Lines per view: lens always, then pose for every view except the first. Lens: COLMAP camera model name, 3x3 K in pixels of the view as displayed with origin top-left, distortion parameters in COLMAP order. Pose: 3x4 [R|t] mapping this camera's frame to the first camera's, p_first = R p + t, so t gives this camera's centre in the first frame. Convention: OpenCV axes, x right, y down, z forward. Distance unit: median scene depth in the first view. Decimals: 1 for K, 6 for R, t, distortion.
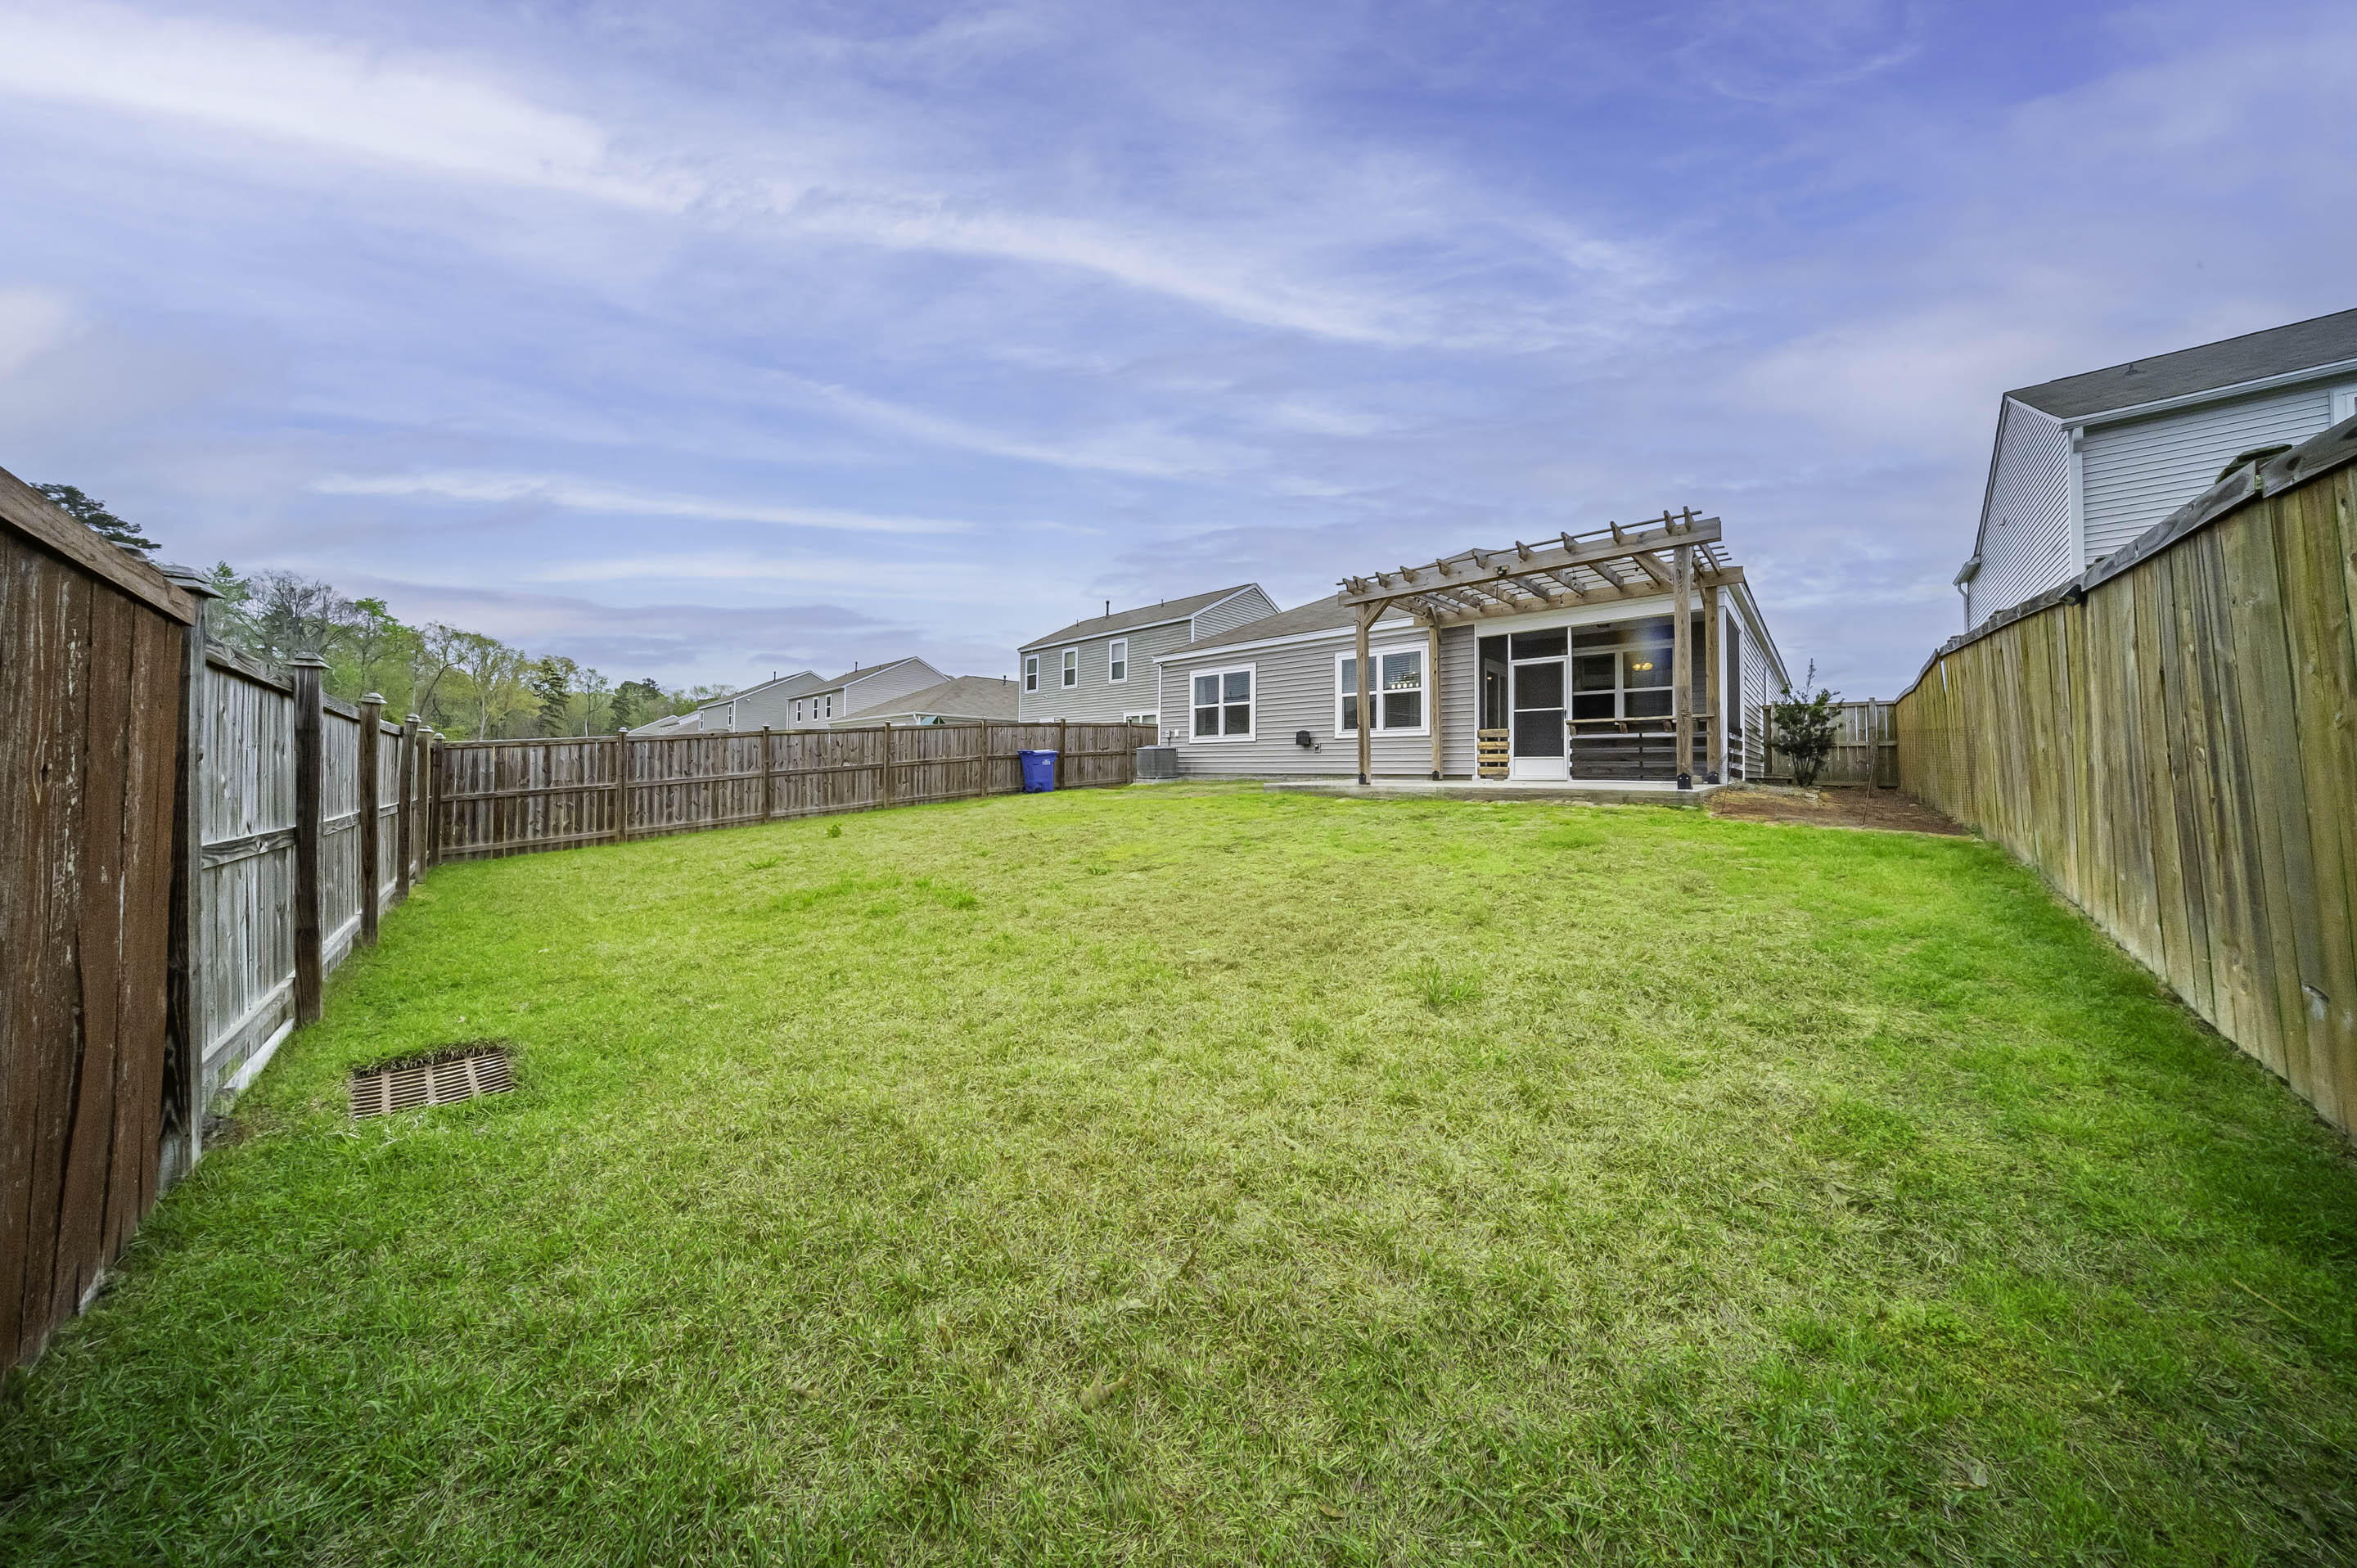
lens RADIAL K [[710.7, 0, 1162.2], [0, 710.7, 765.7], [0, 0, 1]] dist [-0.033479, 0.006980]
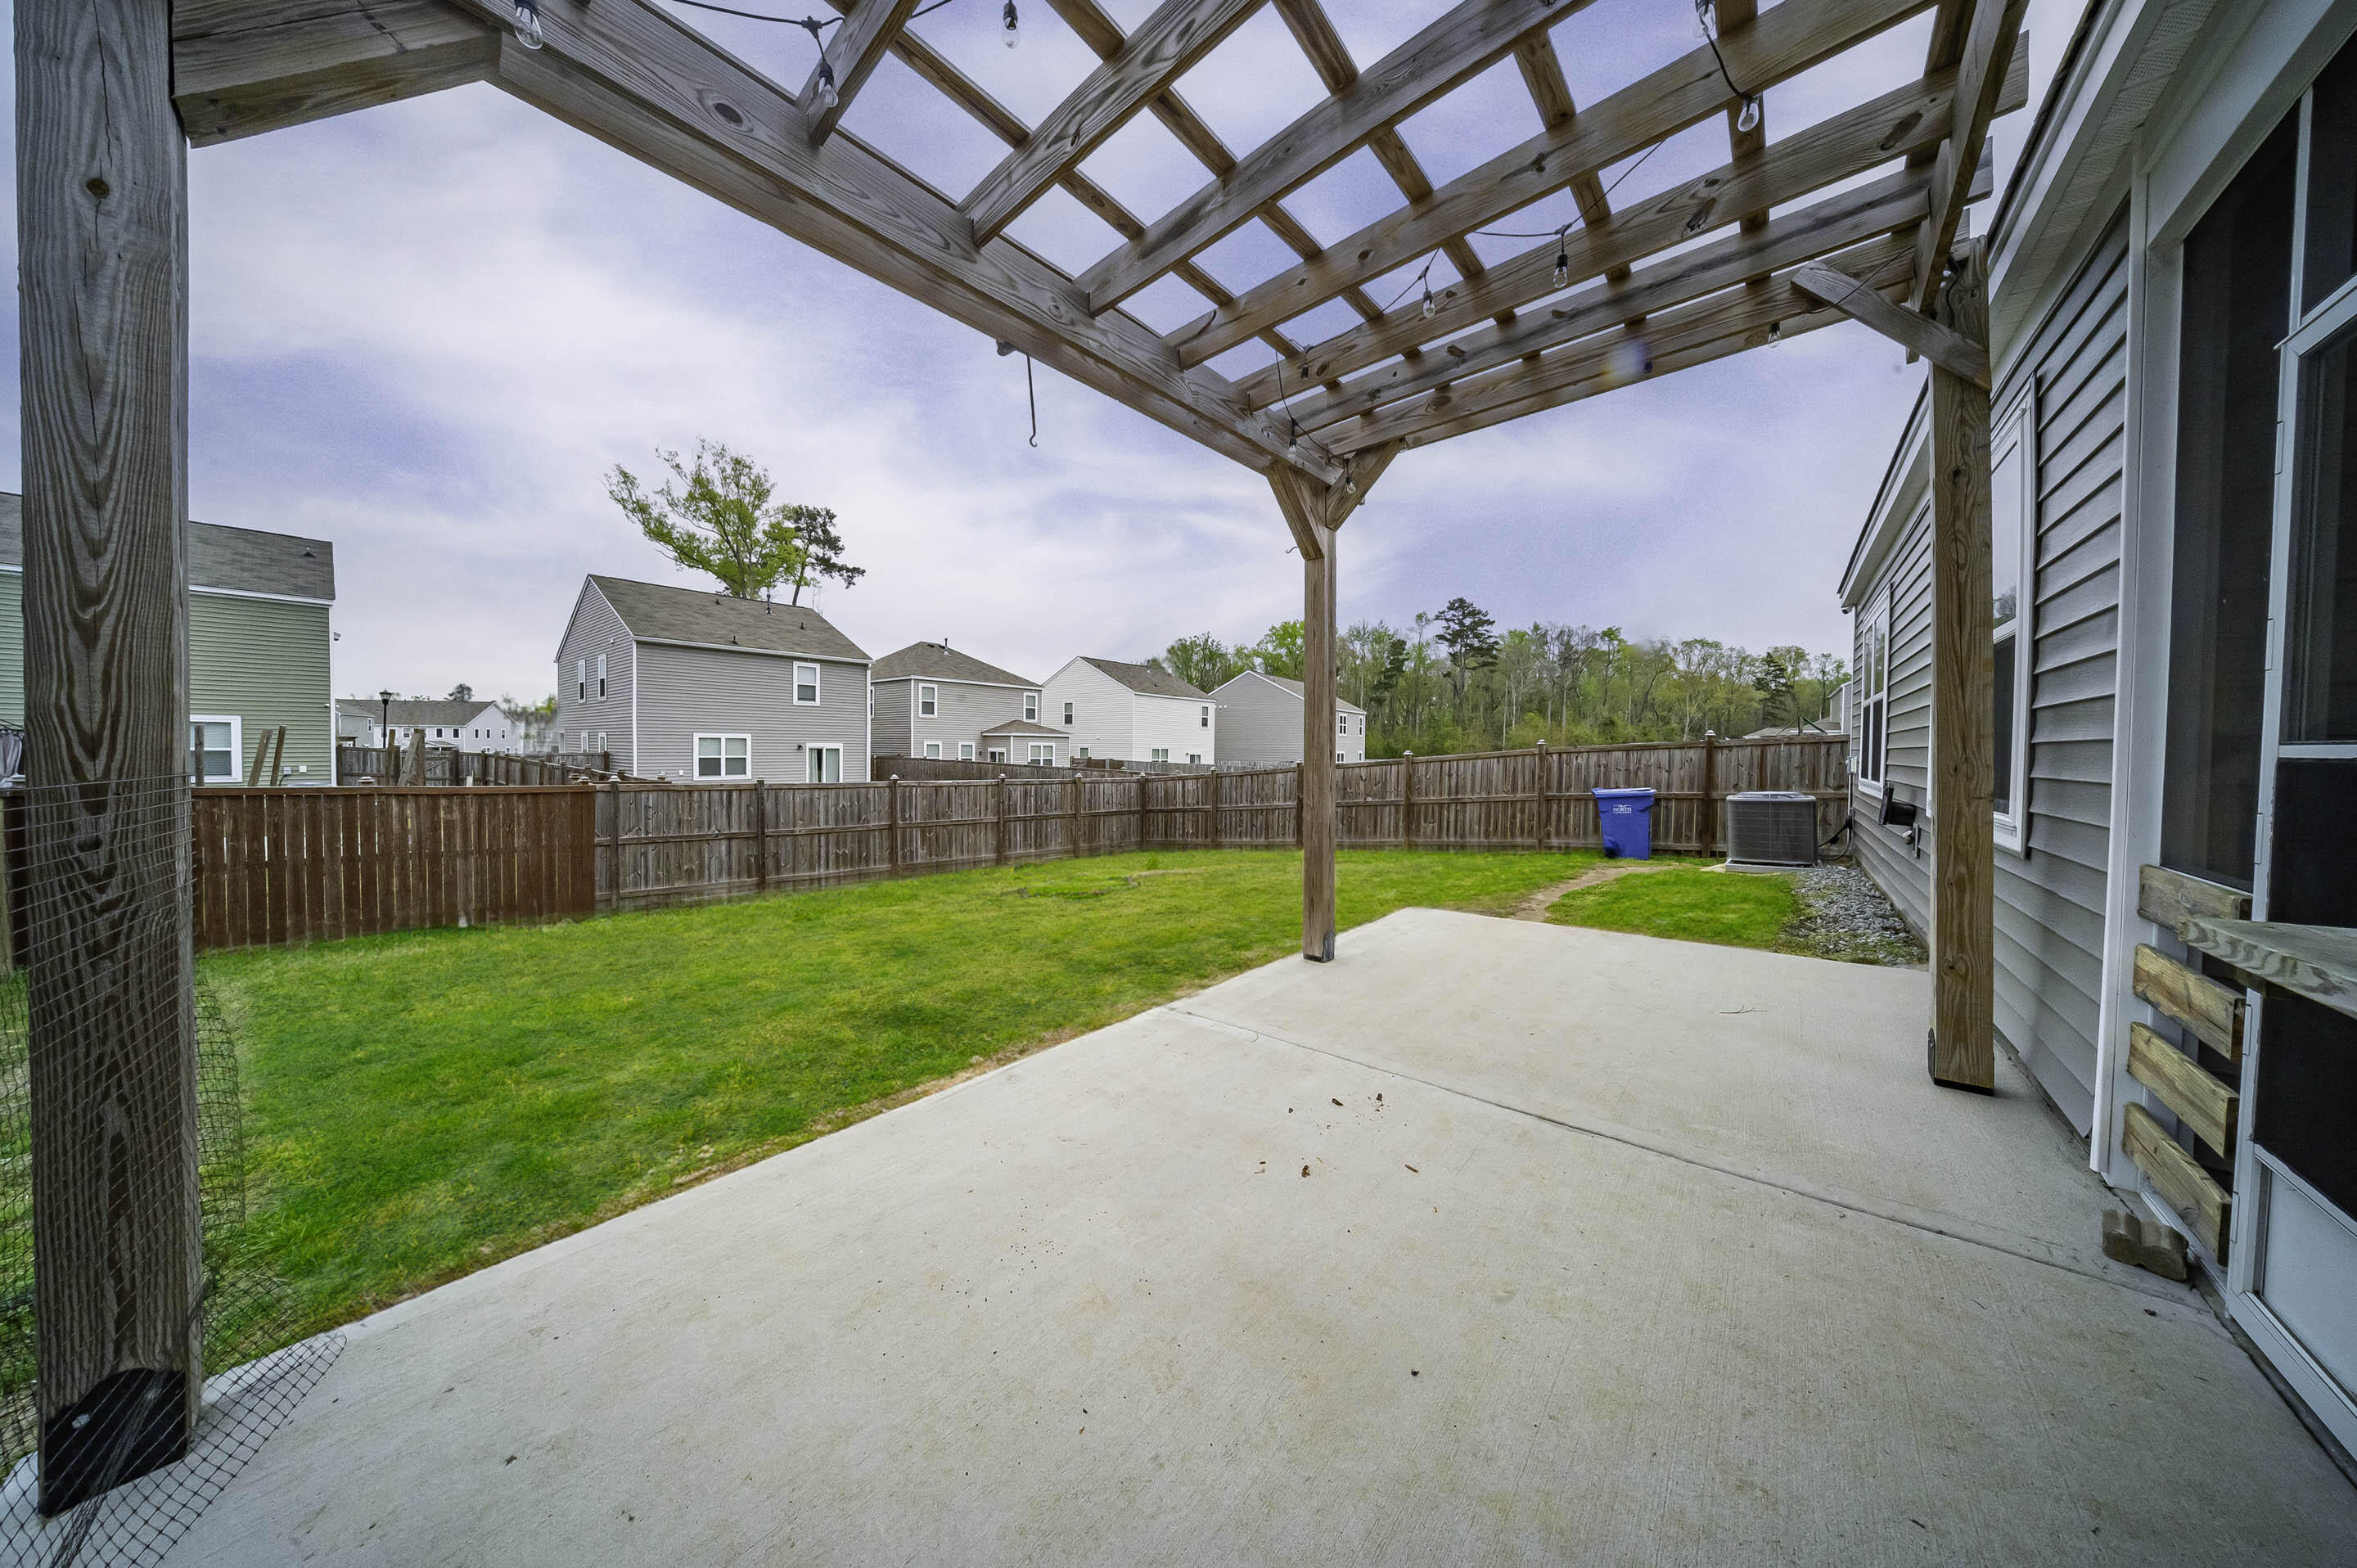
lens RADIAL K [[700.6, 0, 1162.7], [0, 700.6, 757.8], [0, 0, 1]] dist [-0.034527, 0.006738]
pose [[0.050274, 0.004367, -0.998726, 0.511687], [0.002471, 0.999987, 0.004497, -0.065470], [0.998732, -0.002694, 0.050263, 0.688430]]
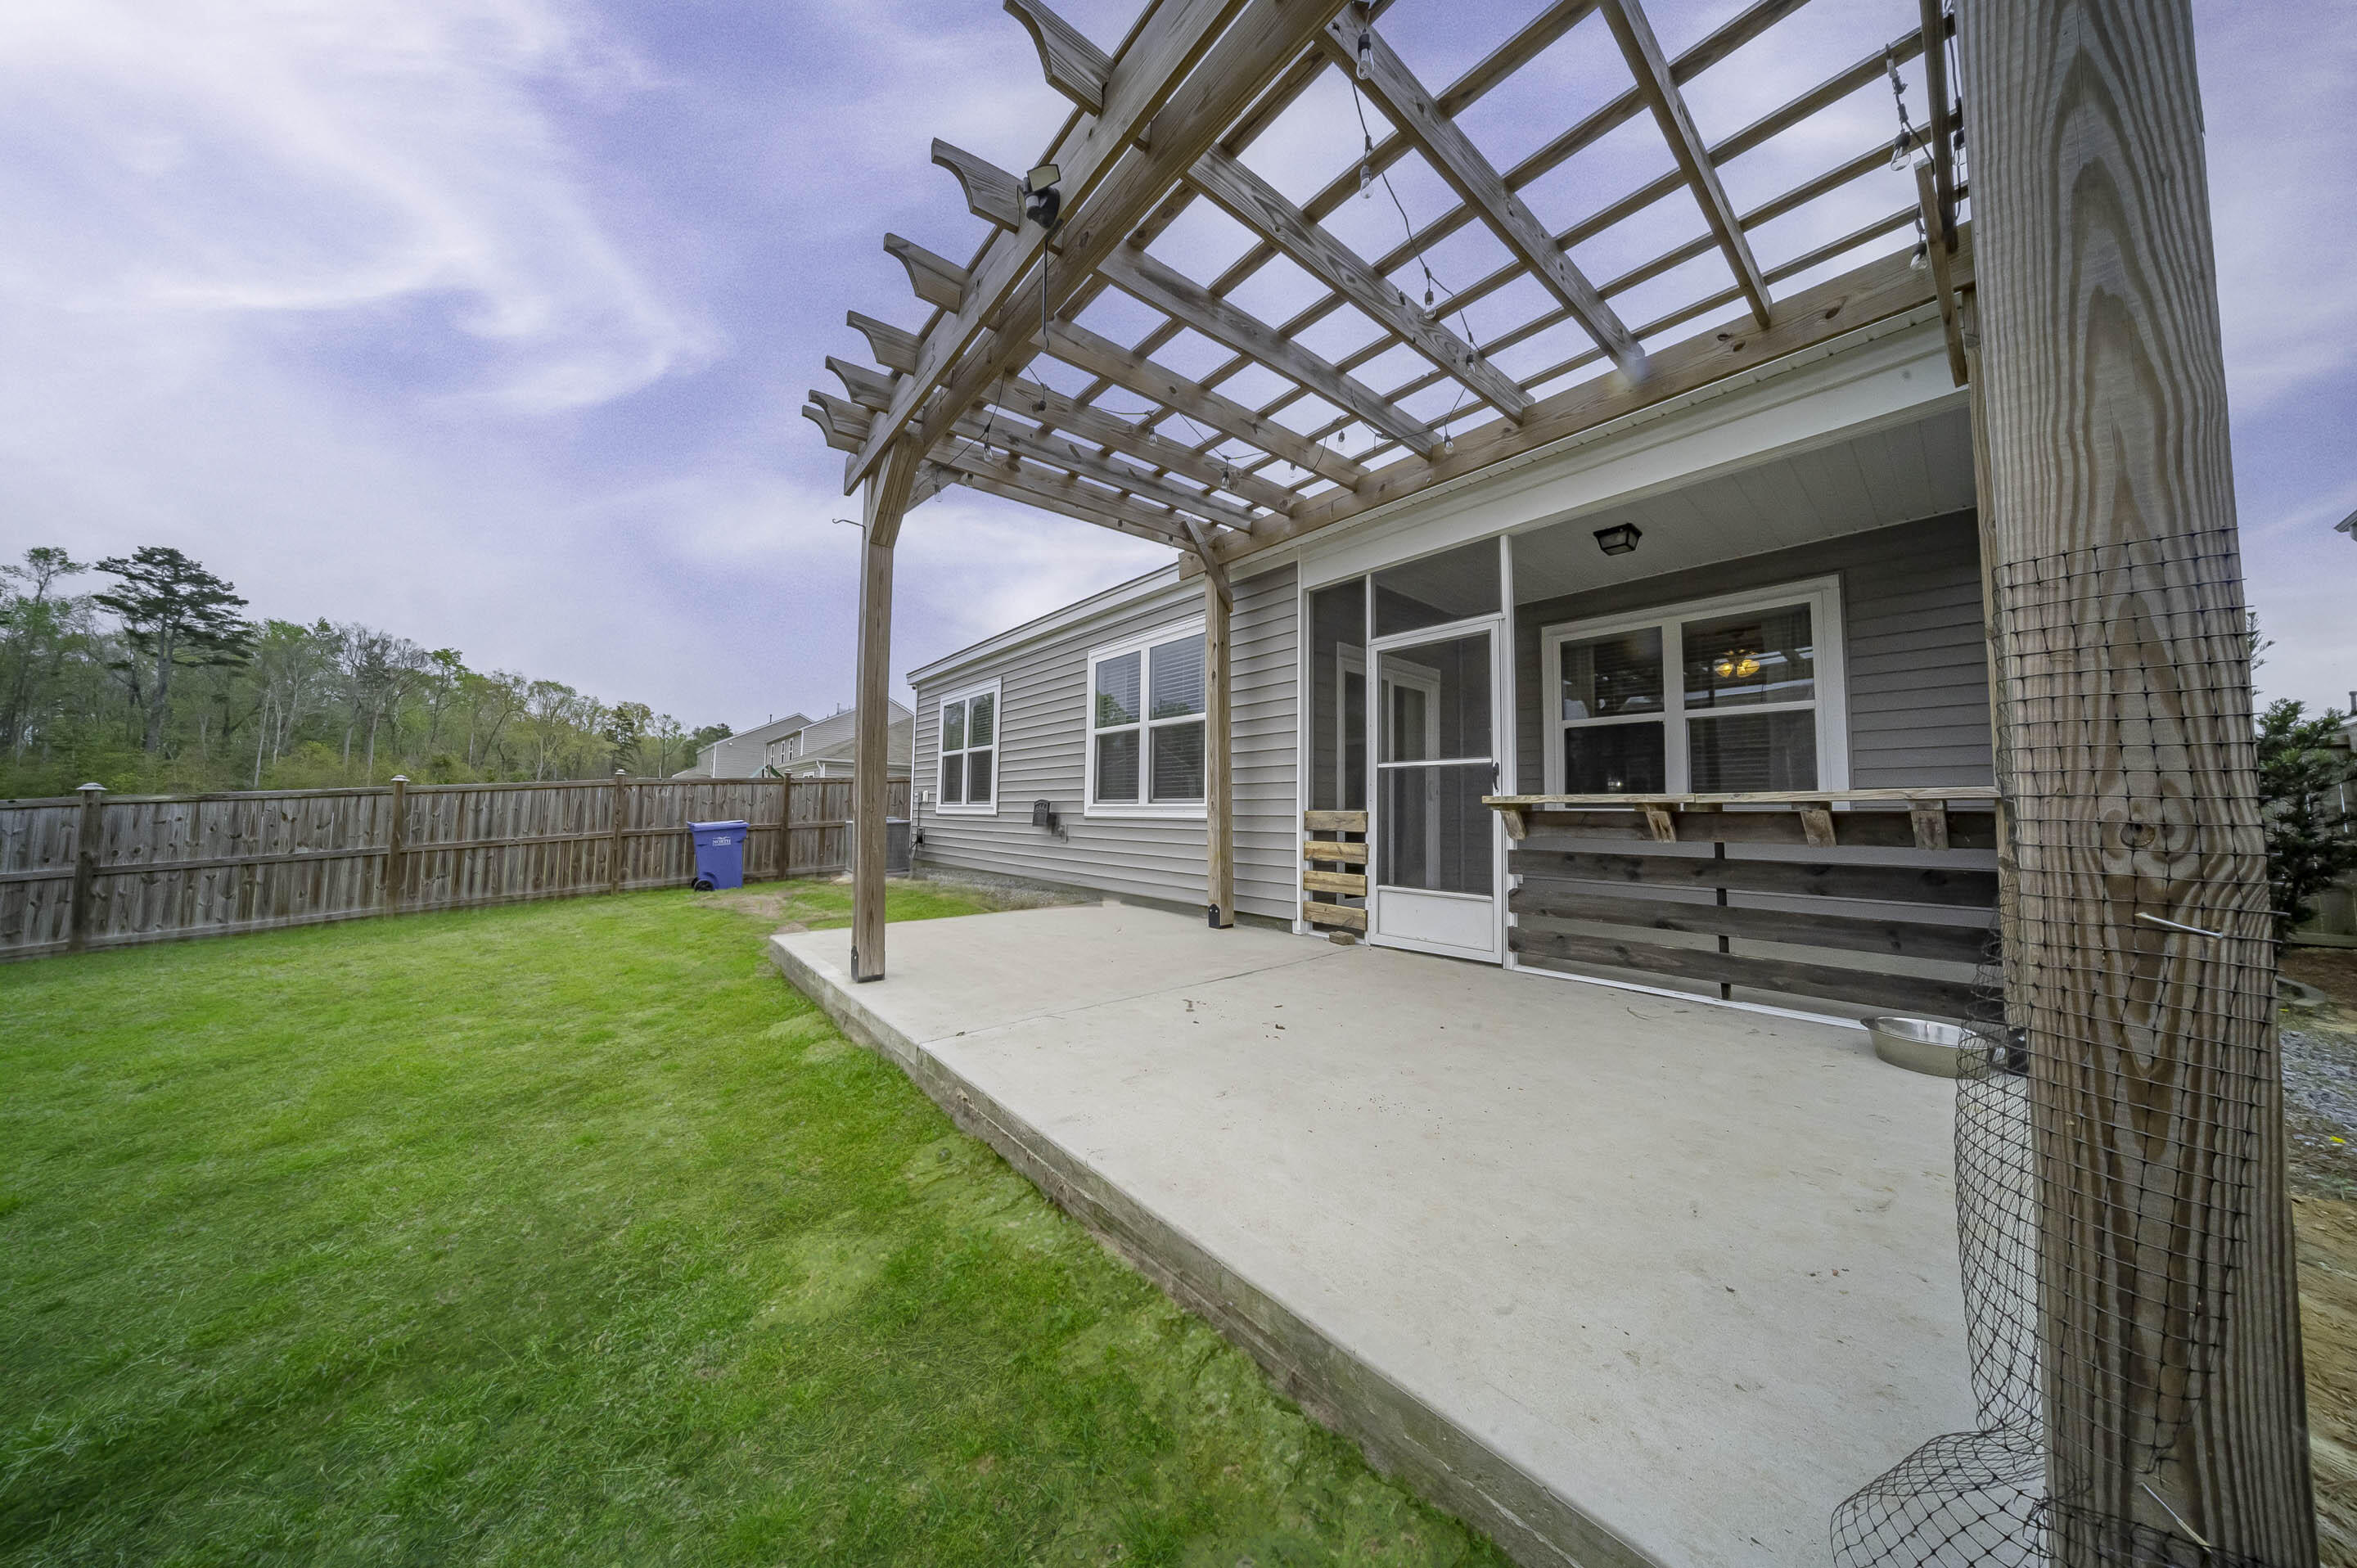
lens RADIAL K [[710.7, 0, 1162.2], [0, 710.7, 765.7], [0, 0, 1]] dist [-0.033479, 0.006980]
pose [[0.993750, 0.000547, -0.111630, 0.361076], [-0.007484, 0.998065, -0.061731, -0.044643], [0.111380, 0.062180, 0.991831, 0.508397]]
